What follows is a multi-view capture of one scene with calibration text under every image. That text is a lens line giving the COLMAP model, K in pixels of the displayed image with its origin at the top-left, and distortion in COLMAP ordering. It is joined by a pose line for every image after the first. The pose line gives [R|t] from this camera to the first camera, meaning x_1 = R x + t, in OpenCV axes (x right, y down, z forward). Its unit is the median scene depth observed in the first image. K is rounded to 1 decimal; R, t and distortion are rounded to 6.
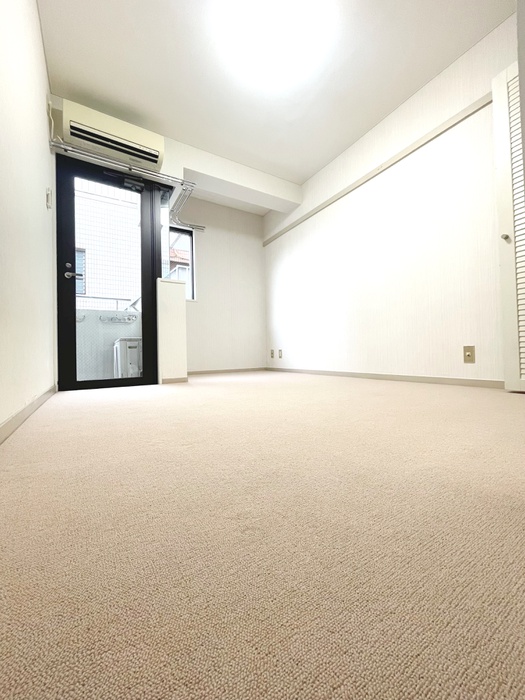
lens RADIAL K [[279.5, 0, 262.5], [0, 279.5, 350.0], [0, 0, 1]] dist [0.000520, 0.000021]
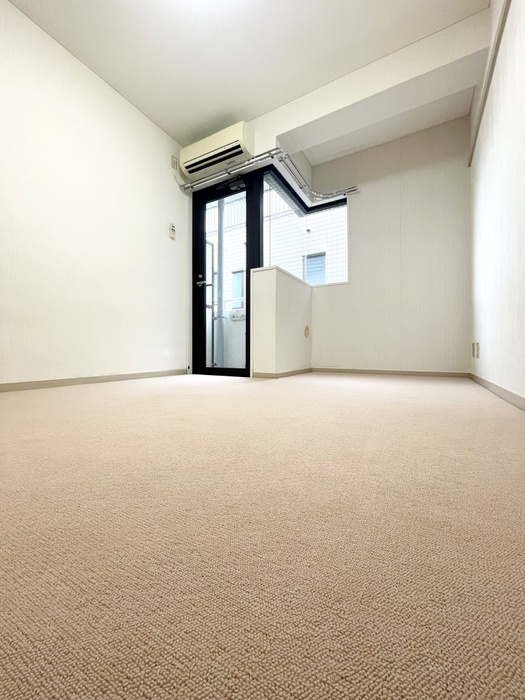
lens RADIAL K [[286.6, 0, 262.5], [0, 286.6, 350.0], [0, 0, 1]] dist [0.002246, 0.000100]
pose [[0.490388, 0.019434, -0.871288, 0.552947], [-0.005059, 0.999798, 0.019453, 0.006630], [0.871490, -0.005132, 0.490387, 0.564137]]
